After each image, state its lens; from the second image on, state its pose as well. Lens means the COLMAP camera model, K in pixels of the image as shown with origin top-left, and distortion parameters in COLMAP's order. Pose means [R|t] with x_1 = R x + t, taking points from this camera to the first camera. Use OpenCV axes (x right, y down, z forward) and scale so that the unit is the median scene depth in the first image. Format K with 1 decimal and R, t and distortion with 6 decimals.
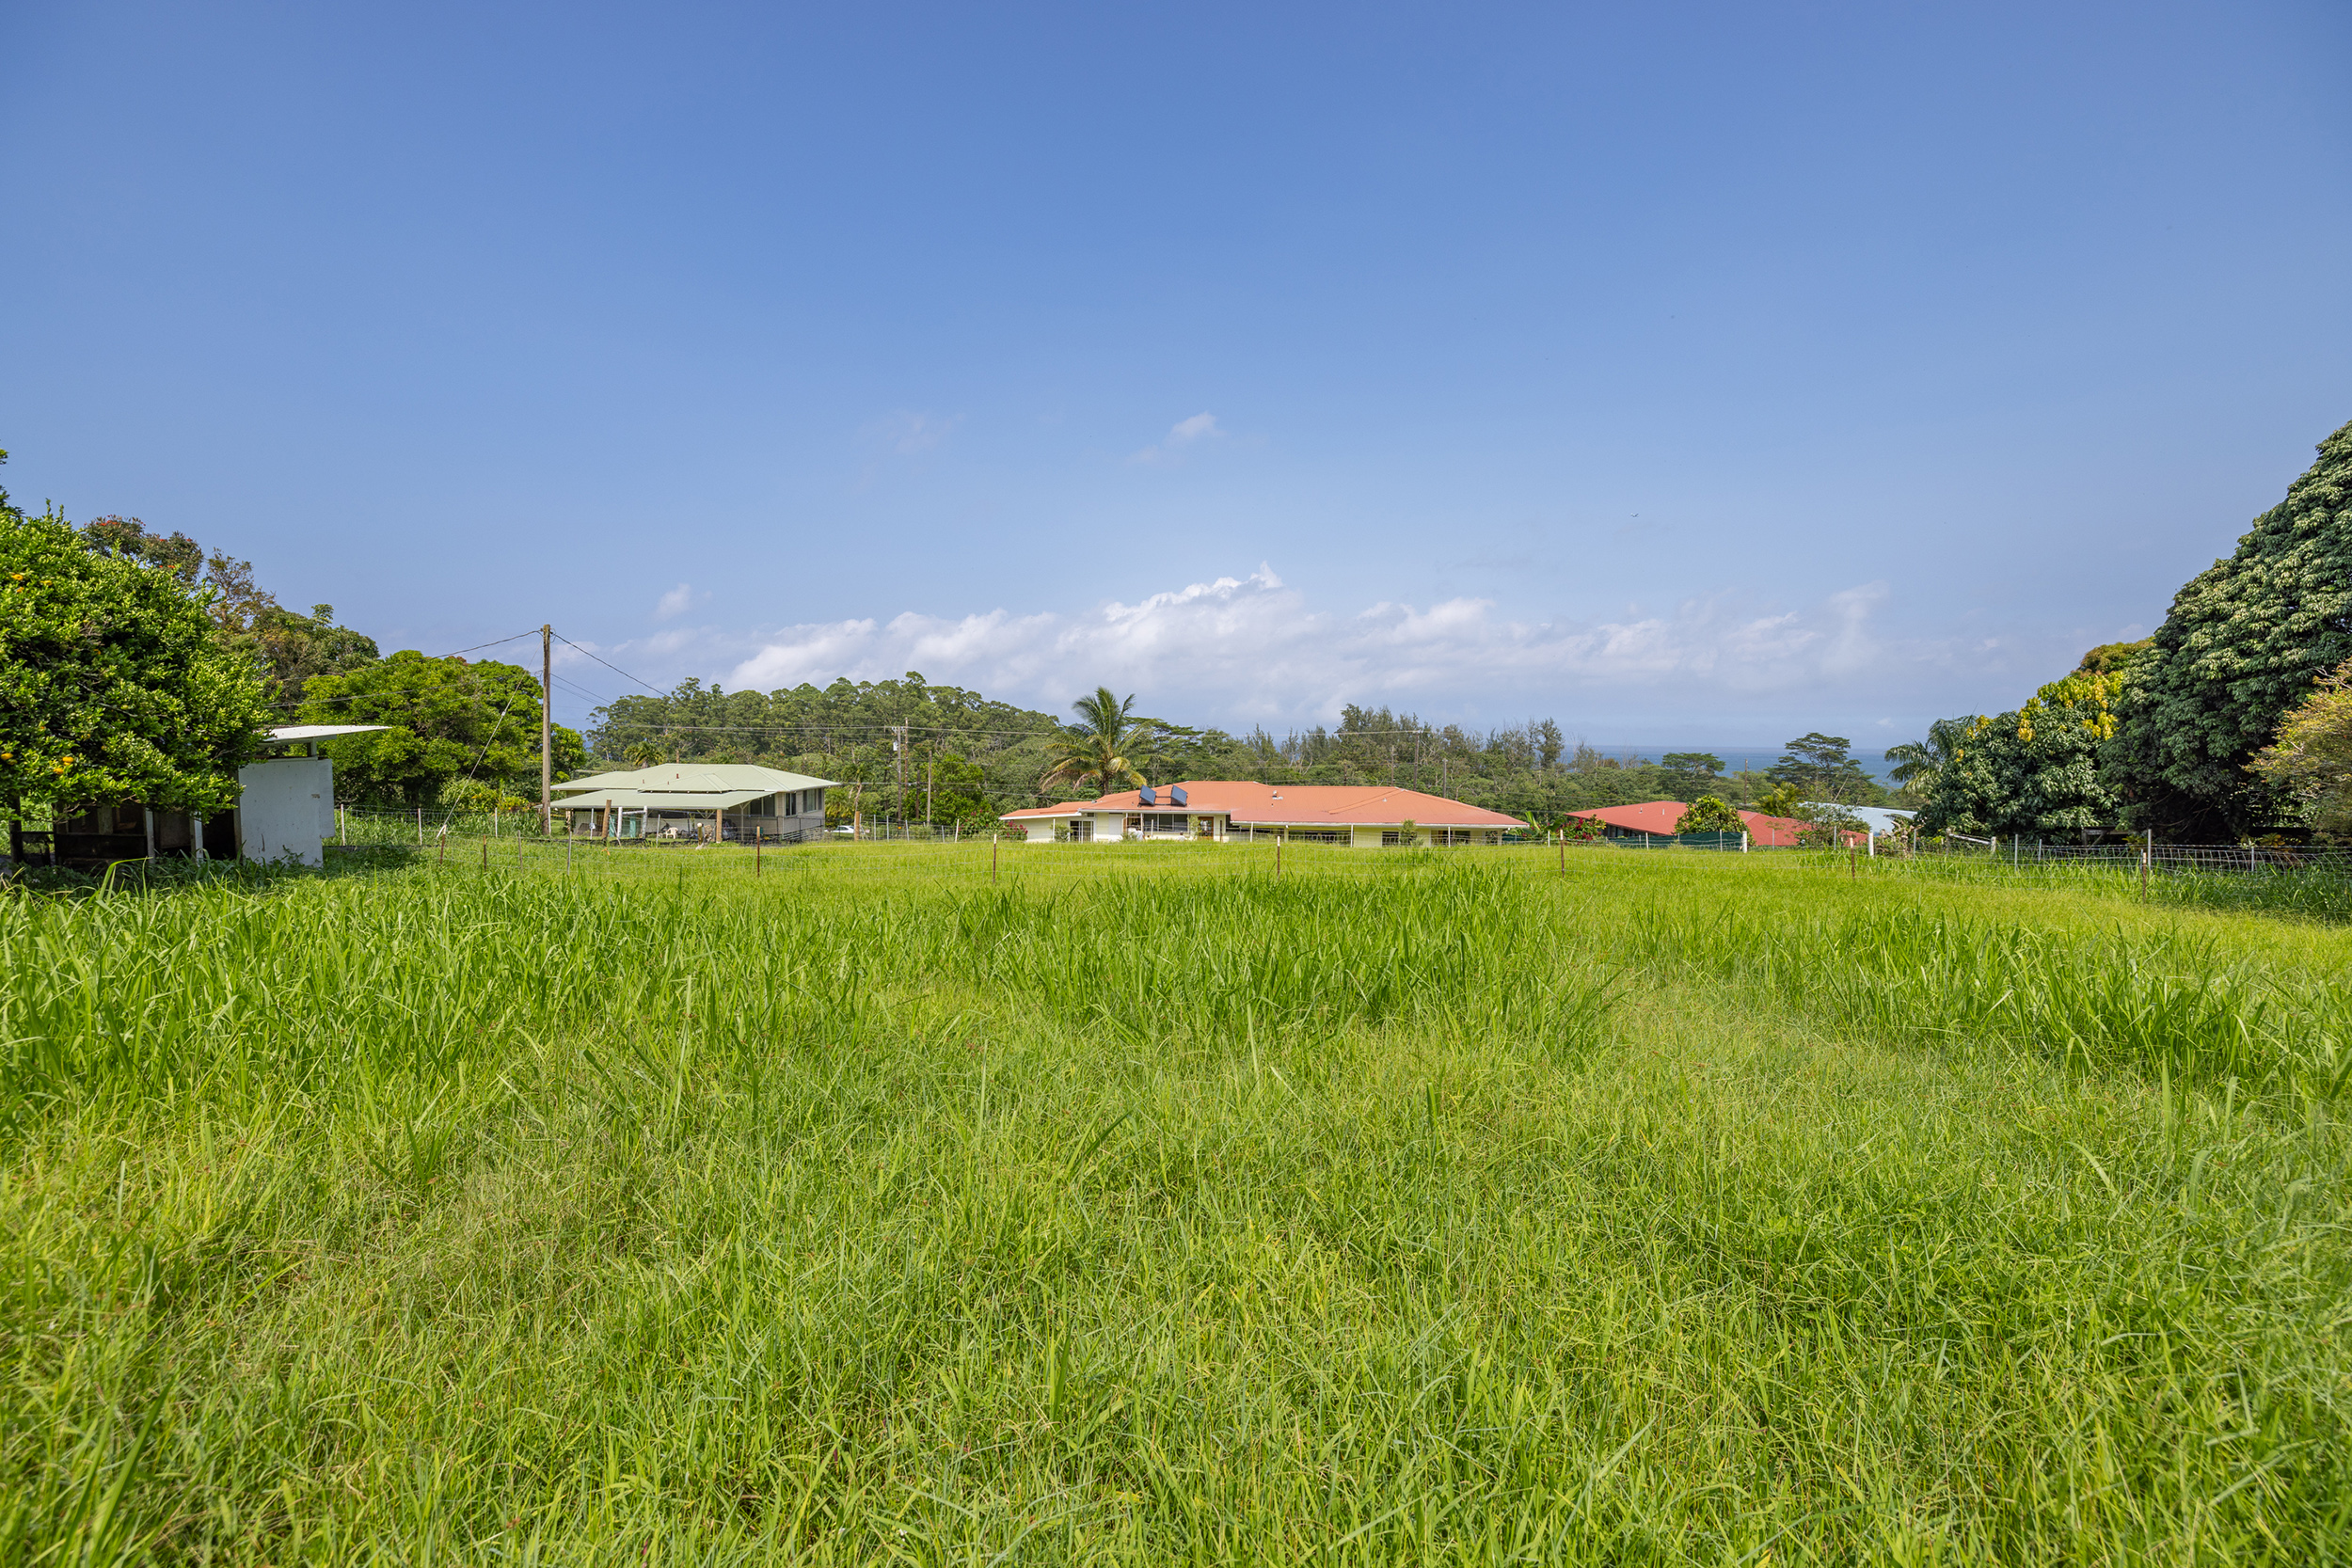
lens RADIAL K [[1002.7, 0, 1178.4], [0, 1002.7, 787.7], [0, 0, 1]] dist [0.001990, 0.000286]
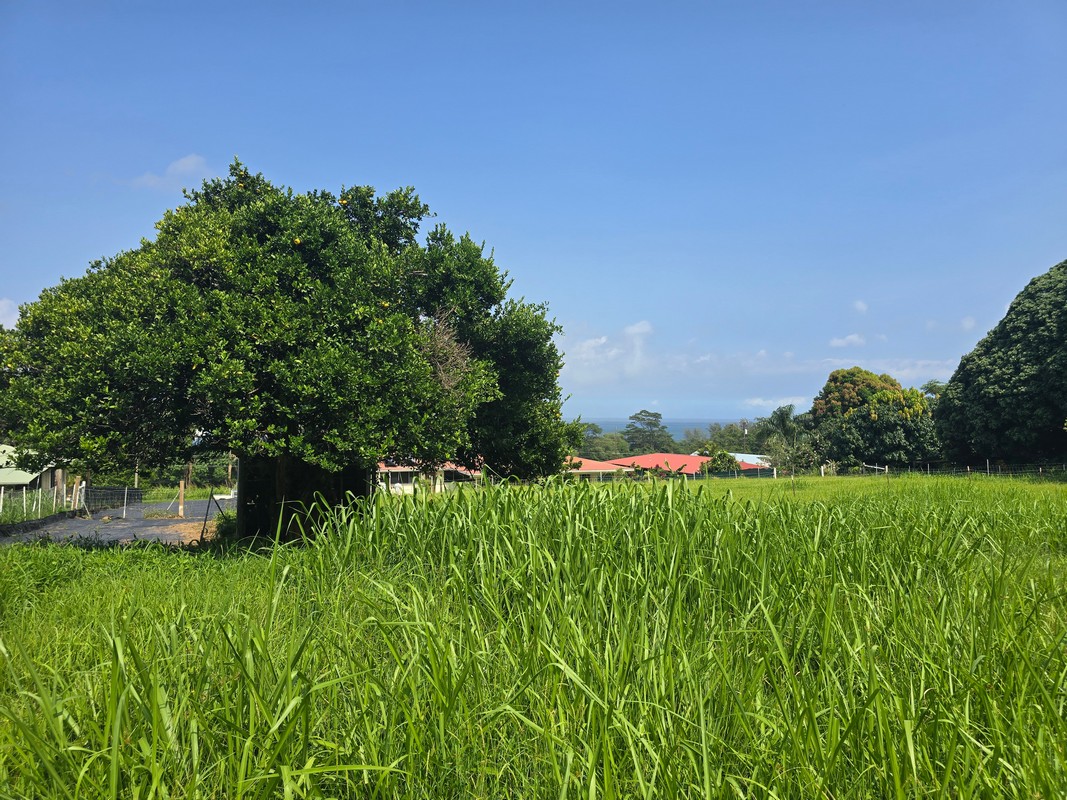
lens RADIAL K [[715.6, 0, 532.9], [0, 715.6, 401.2], [0, 0, 1]] dist [0.000397, 0.000000]
pose [[0.905621, 0.004179, 0.424068, -0.657767], [0.023839, 0.997869, -0.060744, -0.017093], [-0.423418, 0.065121, 0.903591, -0.095638]]
